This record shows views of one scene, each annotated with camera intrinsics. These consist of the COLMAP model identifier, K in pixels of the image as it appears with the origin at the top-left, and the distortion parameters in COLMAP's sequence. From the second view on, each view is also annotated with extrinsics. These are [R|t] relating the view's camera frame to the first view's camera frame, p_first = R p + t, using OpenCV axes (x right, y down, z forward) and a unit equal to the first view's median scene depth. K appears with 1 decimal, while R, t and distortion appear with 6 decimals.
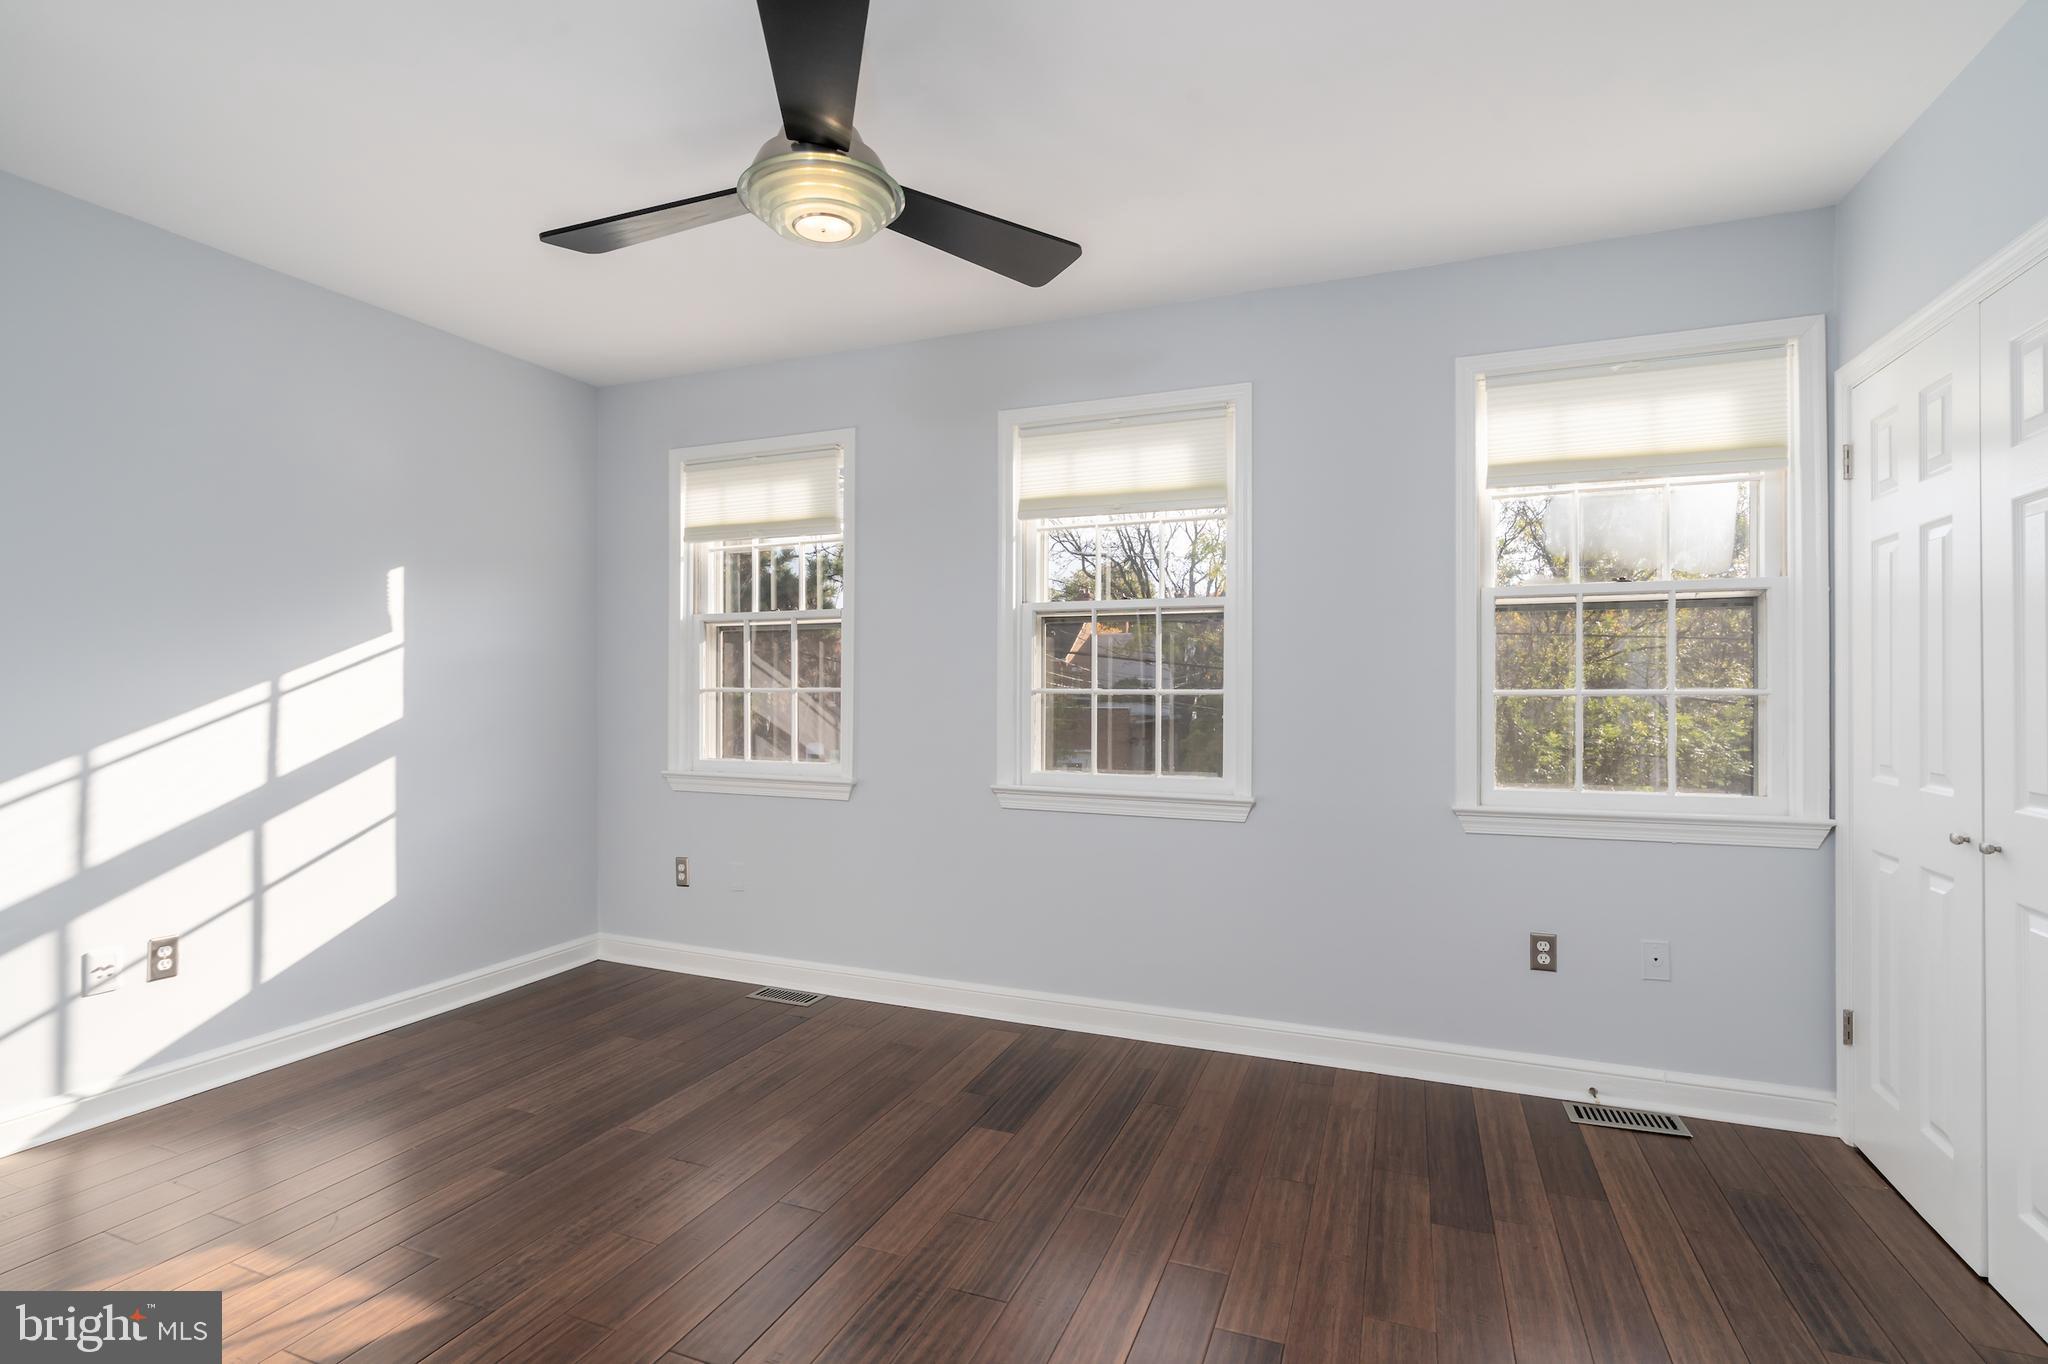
lens RADIAL K [[921.3, 0, 1032.9], [0, 921.3, 681.4], [0, 0, 1]] dist [-0.003418, 0.001155]
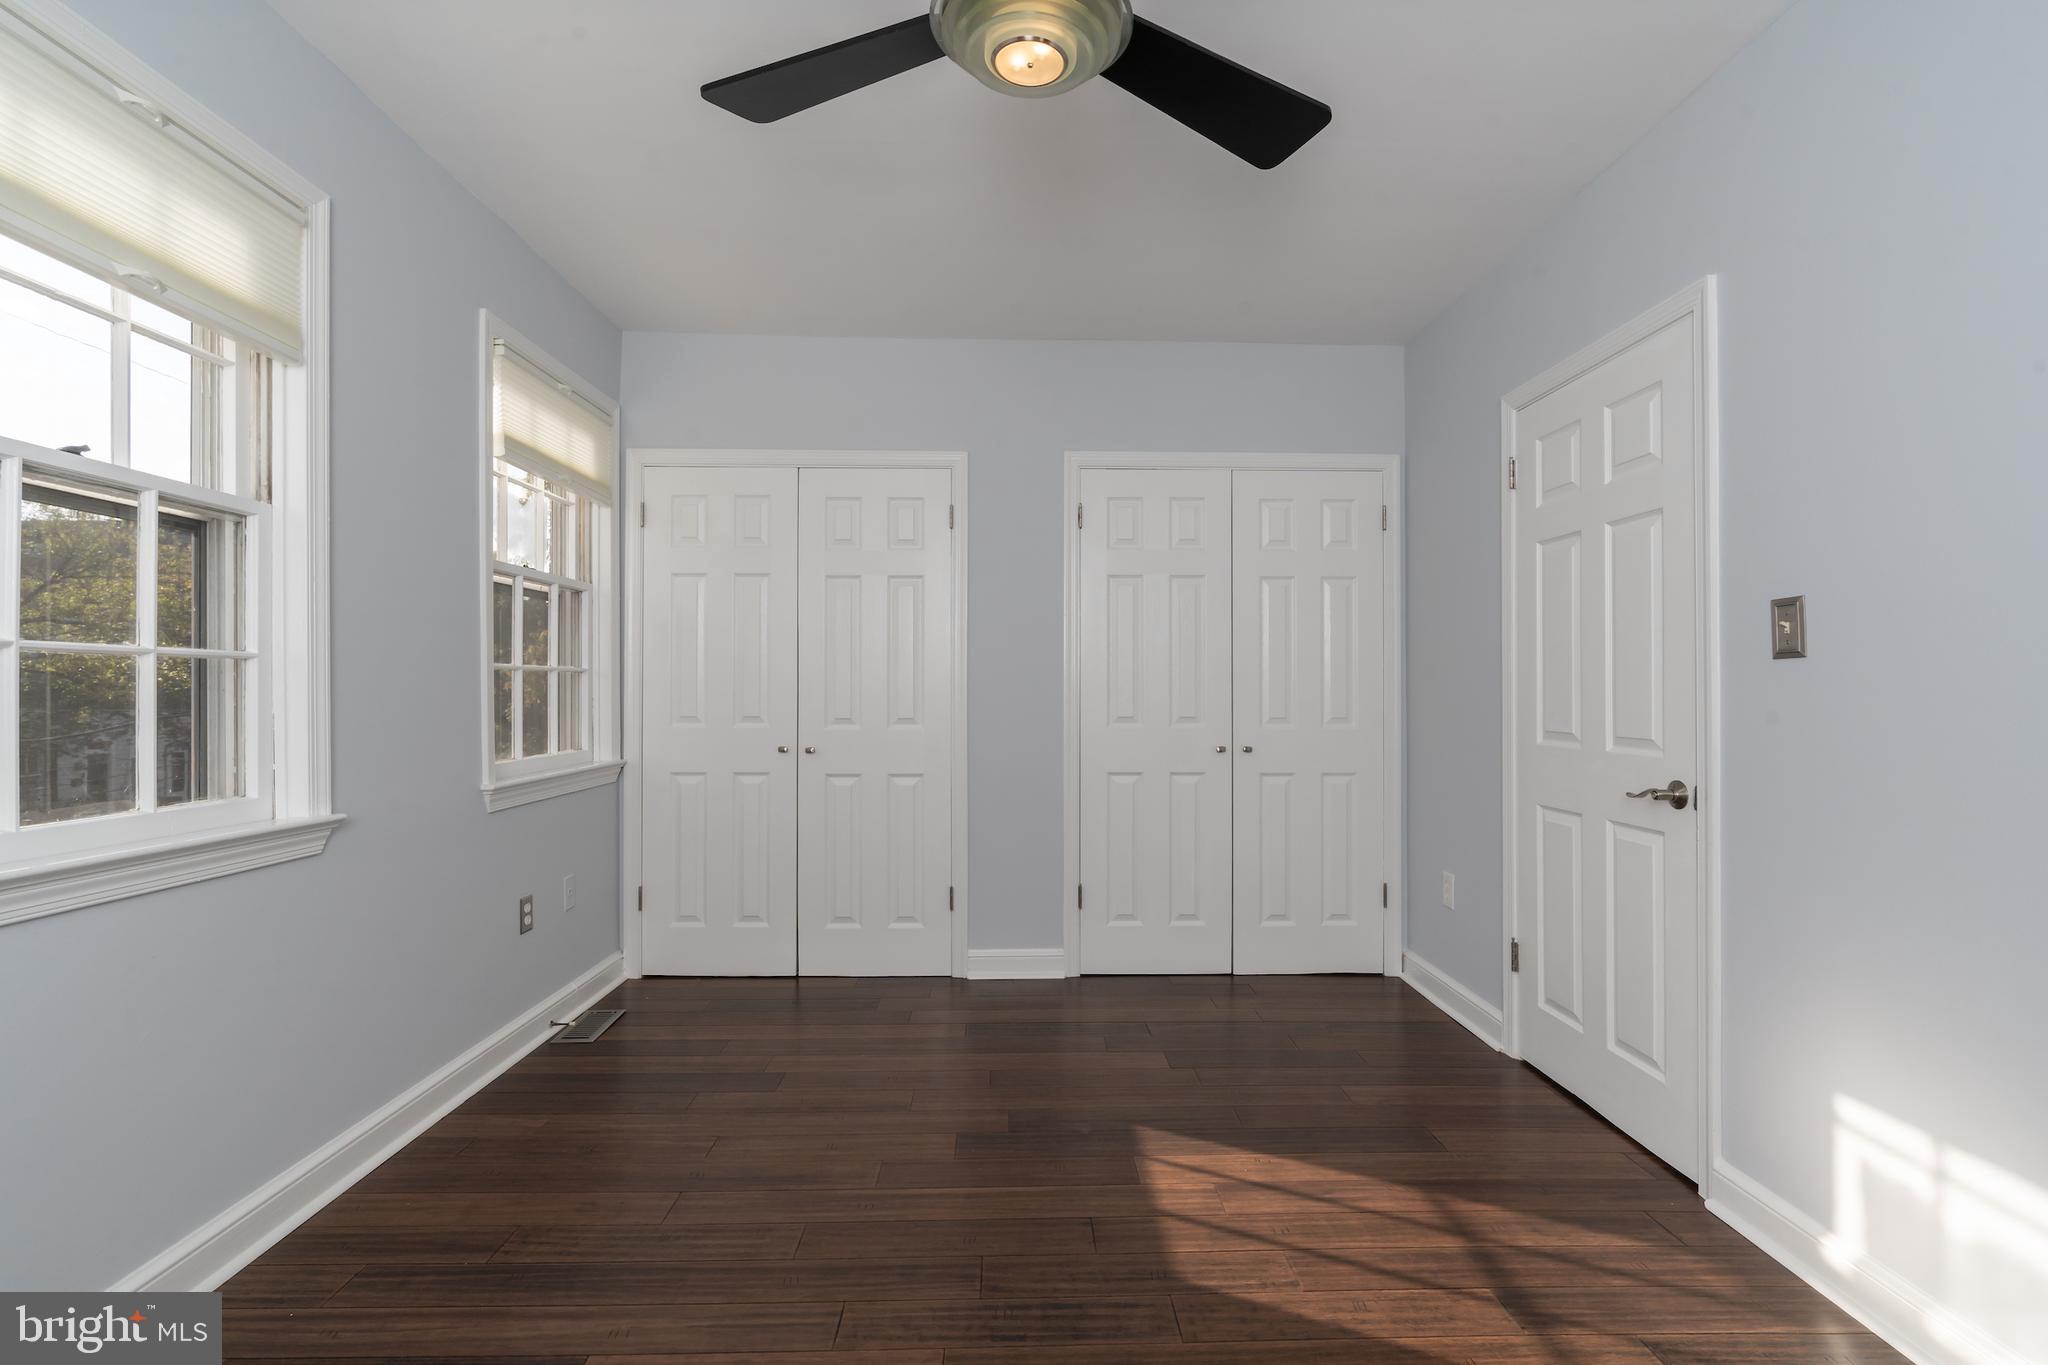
lens RADIAL K [[921.3, 0, 1032.9], [0, 921.3, 681.9], [0, 0, 1]] dist [-0.003418, 0.001155]
pose [[-0.376707, 0.008602, 0.926292, -0.694785], [-0.016027, 0.999747, -0.015802, 0.037915], [-0.926194, -0.020798, -0.376474, 0.936572]]
